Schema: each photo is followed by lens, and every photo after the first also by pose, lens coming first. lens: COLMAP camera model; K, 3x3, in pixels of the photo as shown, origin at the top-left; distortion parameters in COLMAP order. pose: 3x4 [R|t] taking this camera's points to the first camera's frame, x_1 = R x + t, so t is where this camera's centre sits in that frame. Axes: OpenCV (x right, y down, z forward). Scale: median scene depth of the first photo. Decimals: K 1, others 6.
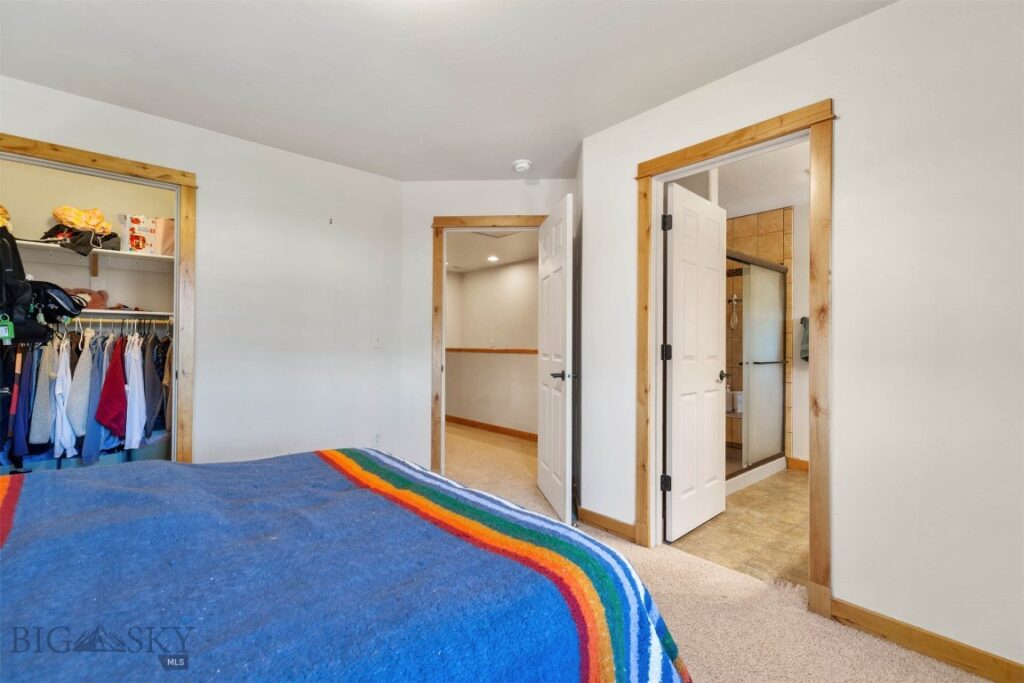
lens RADIAL K [[460.6, 0, 512.0], [0, 460.6, 341.5], [0, 0, 1]] dist [0.000695, 0.000028]
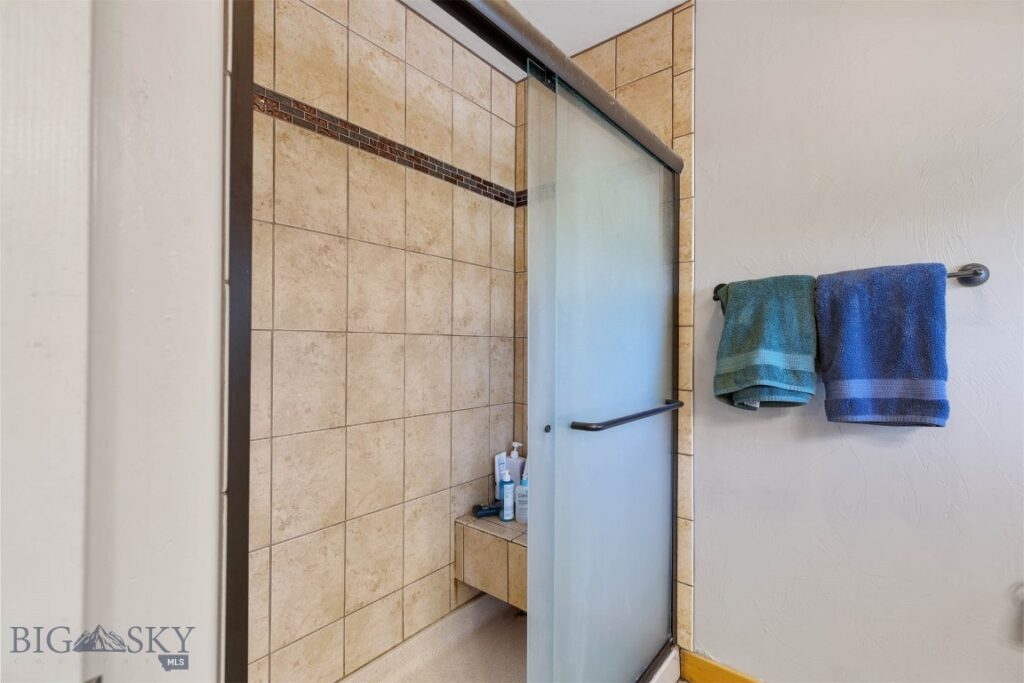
lens RADIAL K [[460.6, 0, 512.0], [0, 460.6, 341.5], [0, 0, 1]] dist [0.000695, 0.000028]
pose [[0.985025, 0.000061, 0.172413, 0.389989], [0.000598, 0.999993, -0.003773, -0.004061], [-0.172412, 0.003820, 0.985018, 0.642663]]
